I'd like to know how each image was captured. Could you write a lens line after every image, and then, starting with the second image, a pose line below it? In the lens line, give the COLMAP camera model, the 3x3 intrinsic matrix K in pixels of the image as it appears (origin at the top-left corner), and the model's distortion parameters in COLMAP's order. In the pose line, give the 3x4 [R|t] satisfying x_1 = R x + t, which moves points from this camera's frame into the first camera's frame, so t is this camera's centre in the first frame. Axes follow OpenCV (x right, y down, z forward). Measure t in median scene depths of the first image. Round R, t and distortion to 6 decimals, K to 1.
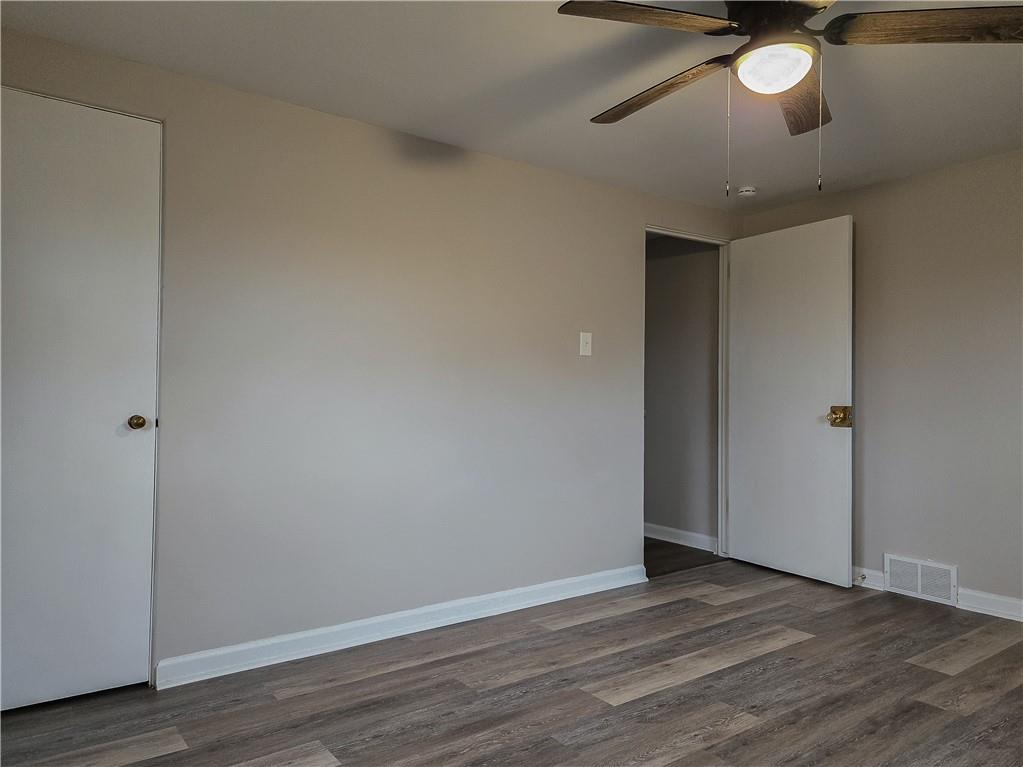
lens RADIAL K [[716.2, 0, 511.5], [0, 716.2, 383.5], [0, 0, 1]] dist [0.082746, -0.072236]
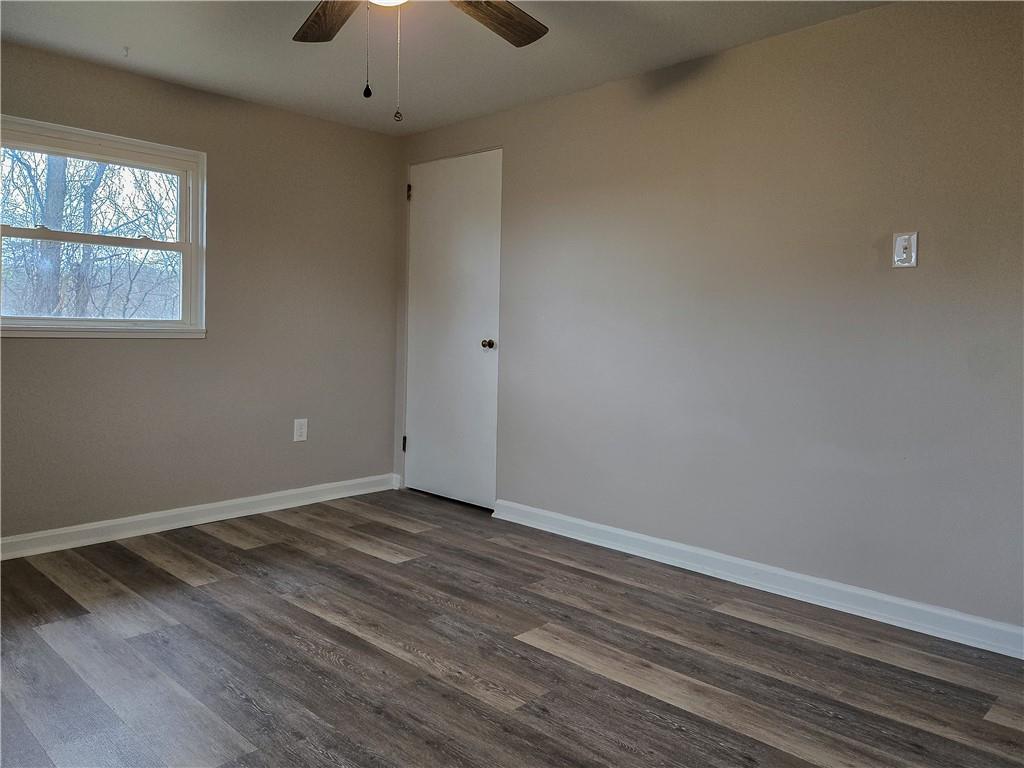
lens RADIAL K [[716.9, 0, 512.0], [0, 716.9, 384.0], [0, 0, 1]] dist [0.082746, -0.072236]
pose [[0.177324, 0.070810, -0.981602, 0.946260], [0.001520, 0.997387, 0.072224, 0.023622], [0.984151, -0.014299, 0.176753, 0.720914]]
